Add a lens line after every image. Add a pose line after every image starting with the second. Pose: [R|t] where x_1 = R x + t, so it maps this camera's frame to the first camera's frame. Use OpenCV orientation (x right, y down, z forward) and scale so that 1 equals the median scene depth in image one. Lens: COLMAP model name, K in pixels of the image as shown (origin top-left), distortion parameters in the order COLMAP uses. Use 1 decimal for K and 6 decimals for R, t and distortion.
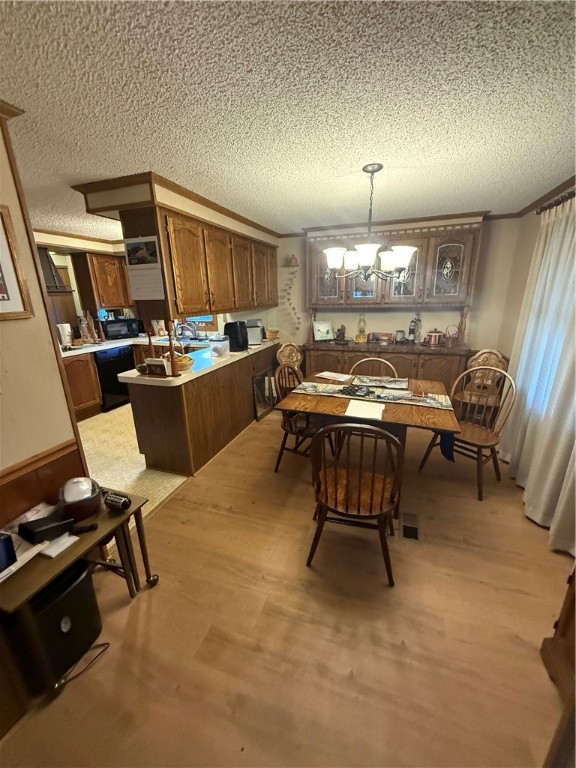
lens RADIAL K [[304.9, 0, 286.9], [0, 304.9, 385.4], [0, 0, 1]] dist [-0.001889, -0.000008]
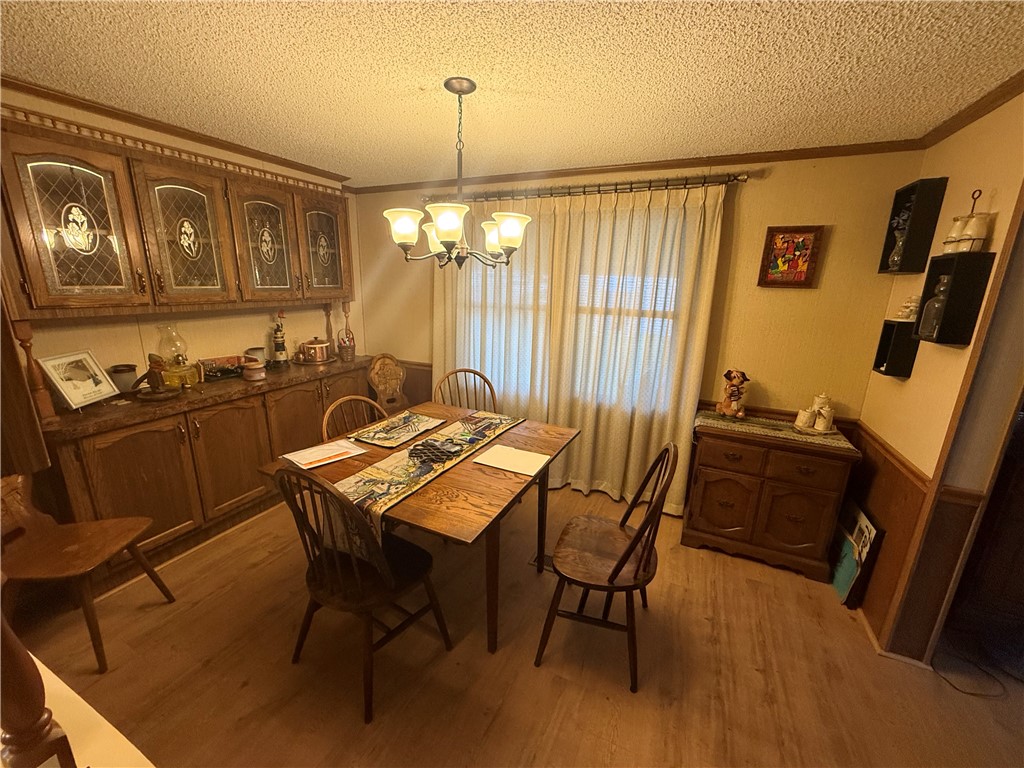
lens RADIAL K [[406.5, 0, 510.0], [0, 406.5, 387.0], [0, 0, 1]] dist [-0.001889, -0.000008]
pose [[0.091149, -0.230473, 0.968800, -0.470173], [0.262186, 0.944081, 0.199924, -0.205846], [-0.960703, 0.235783, 0.146479, 0.684477]]
